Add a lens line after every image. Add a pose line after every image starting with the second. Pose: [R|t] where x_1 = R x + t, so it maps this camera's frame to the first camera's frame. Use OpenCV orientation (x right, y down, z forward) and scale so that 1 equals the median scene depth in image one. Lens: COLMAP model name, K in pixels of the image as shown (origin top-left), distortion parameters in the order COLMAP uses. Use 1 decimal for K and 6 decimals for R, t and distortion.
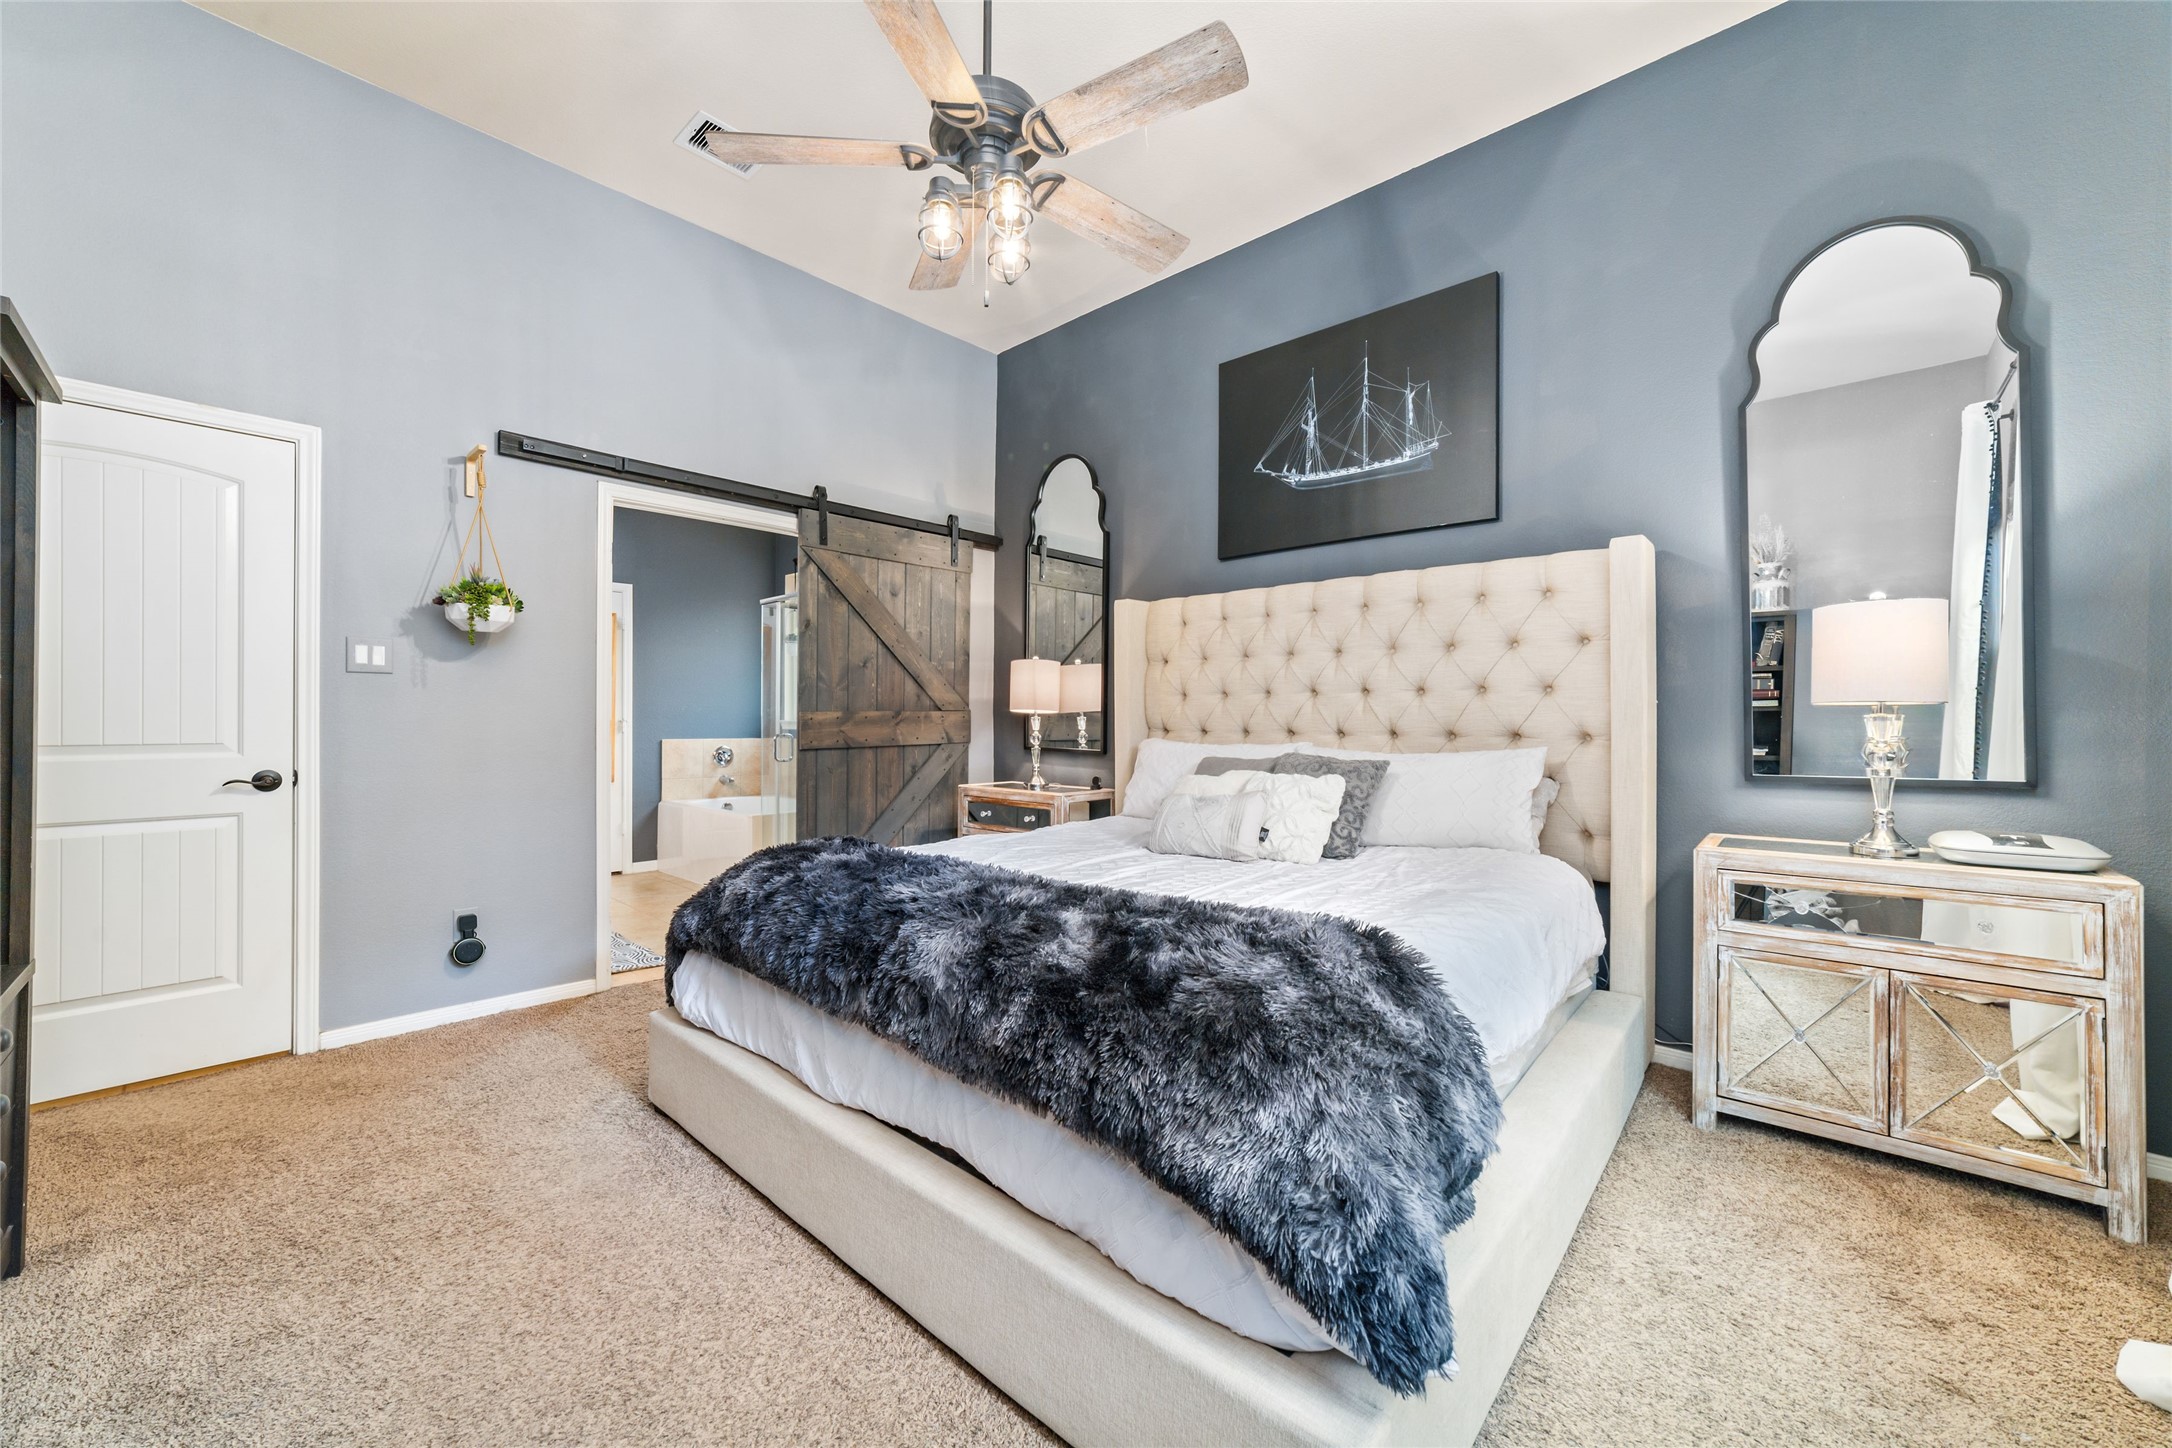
lens RADIAL K [[818.1, 0, 1078.2], [0, 818.1, 716.0], [0, 0, 1]] dist [-0.014774, -0.000043]
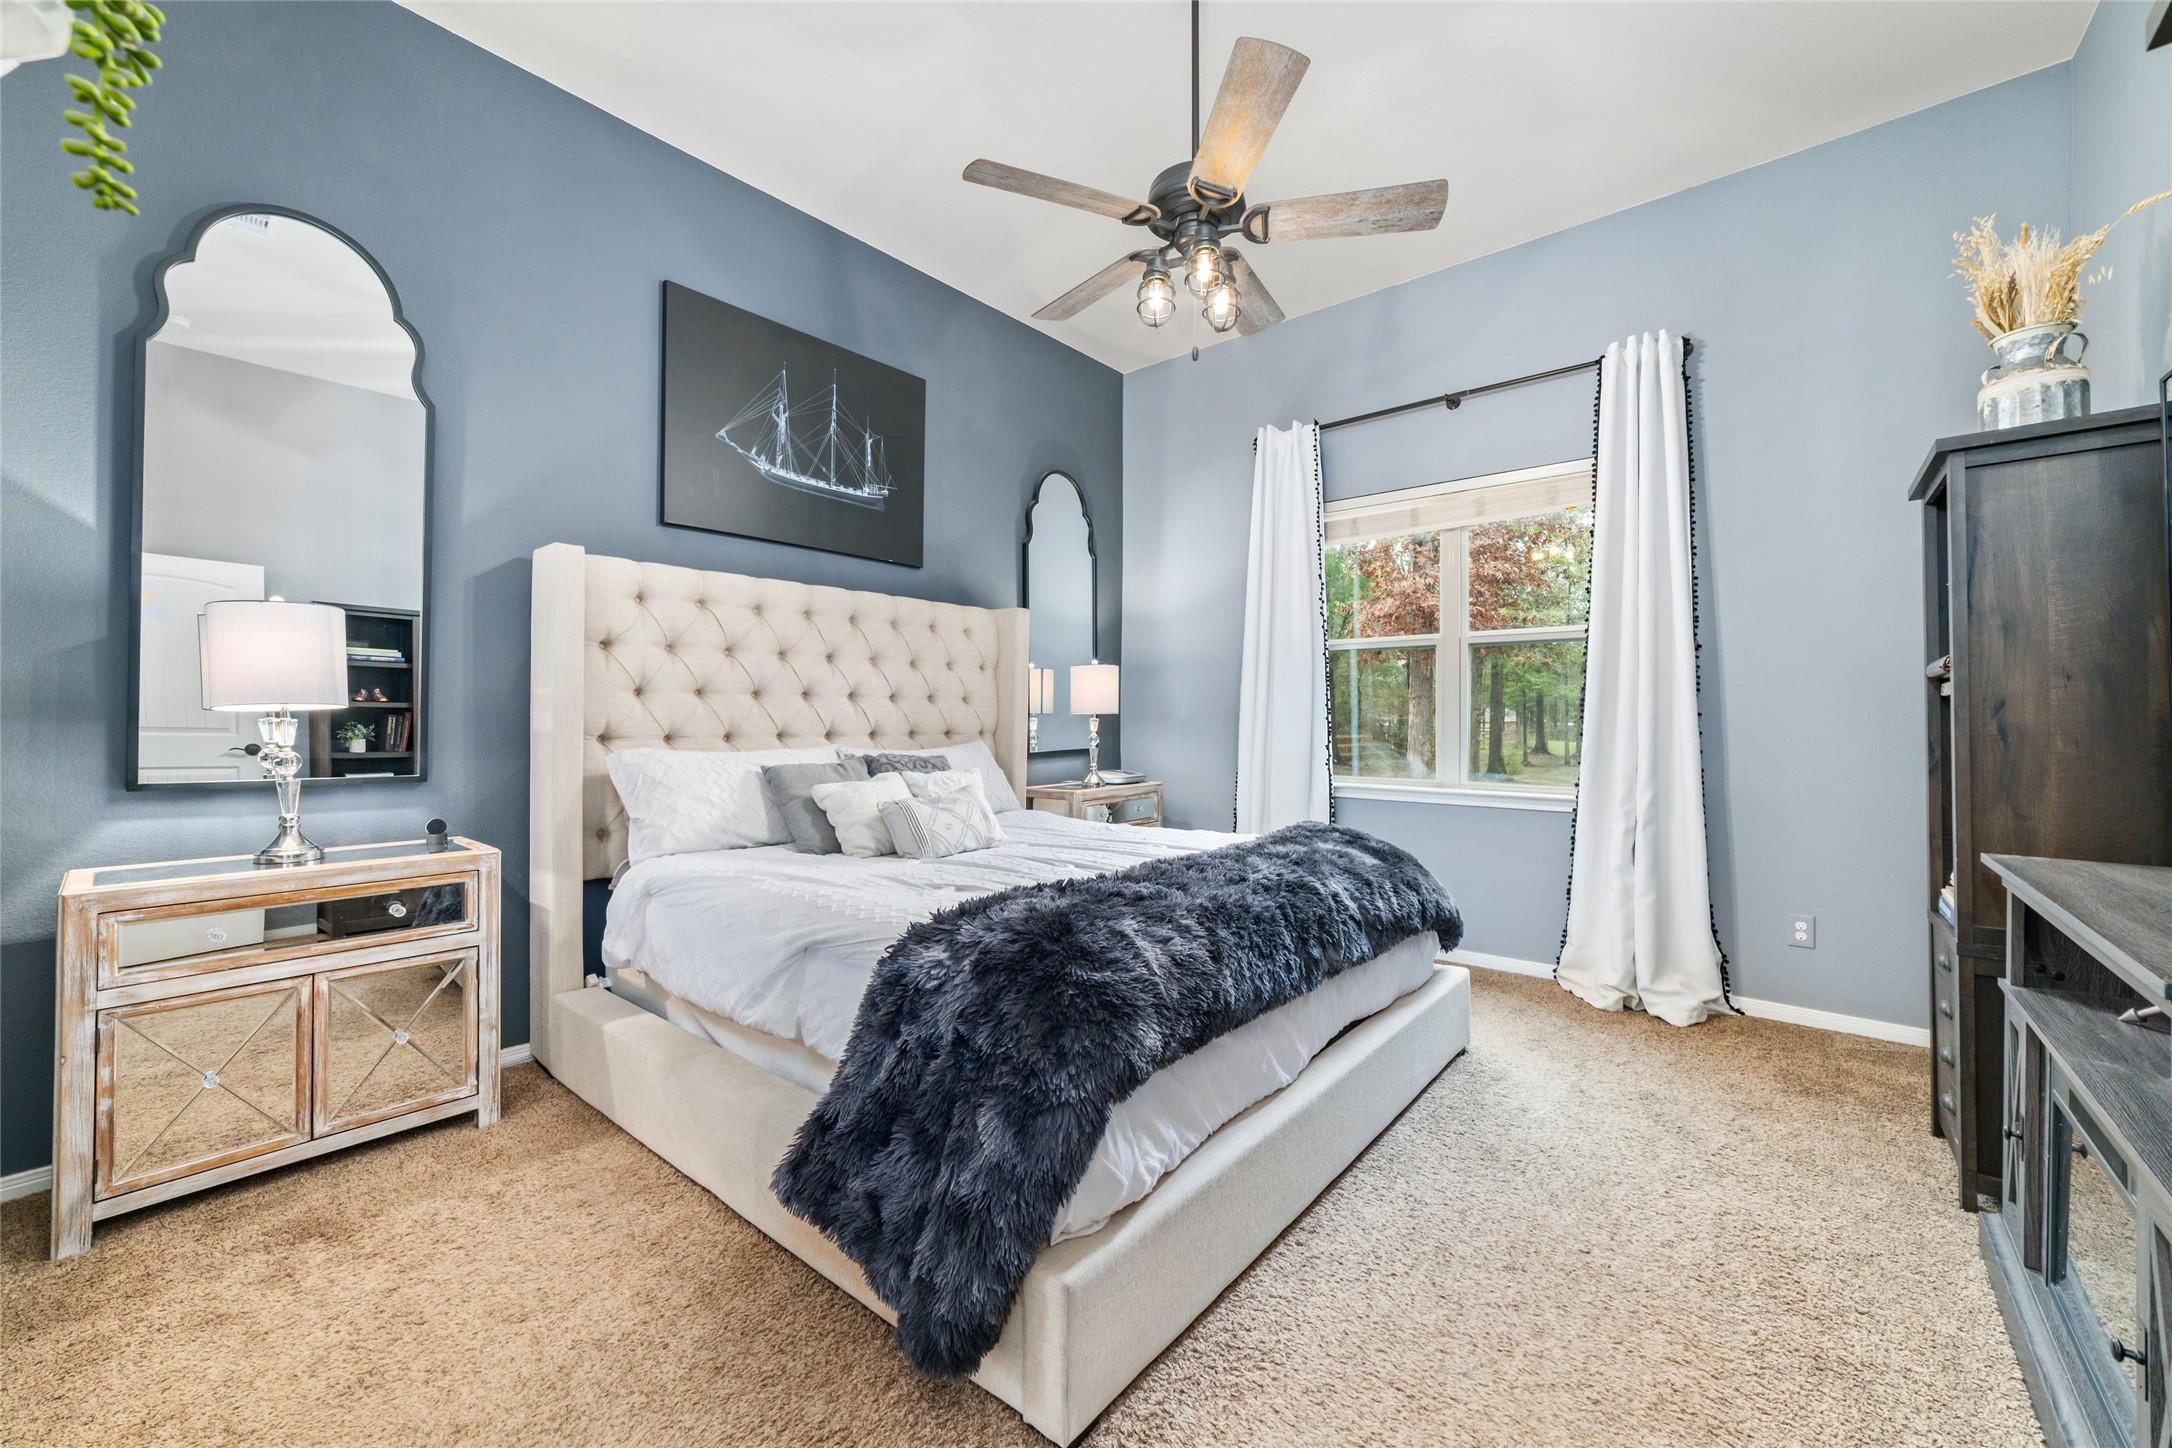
lens RADIAL K [[848.5, 0, 1081.7], [0, 848.5, 710.5], [0, 0, 1]] dist [0.000468, 0.000052]
pose [[-0.041141, 0.009422, 0.999109, -0.731696], [0.001674, 0.999955, -0.009361, -0.000727], [-0.999152, 0.001287, -0.041155, 0.687440]]
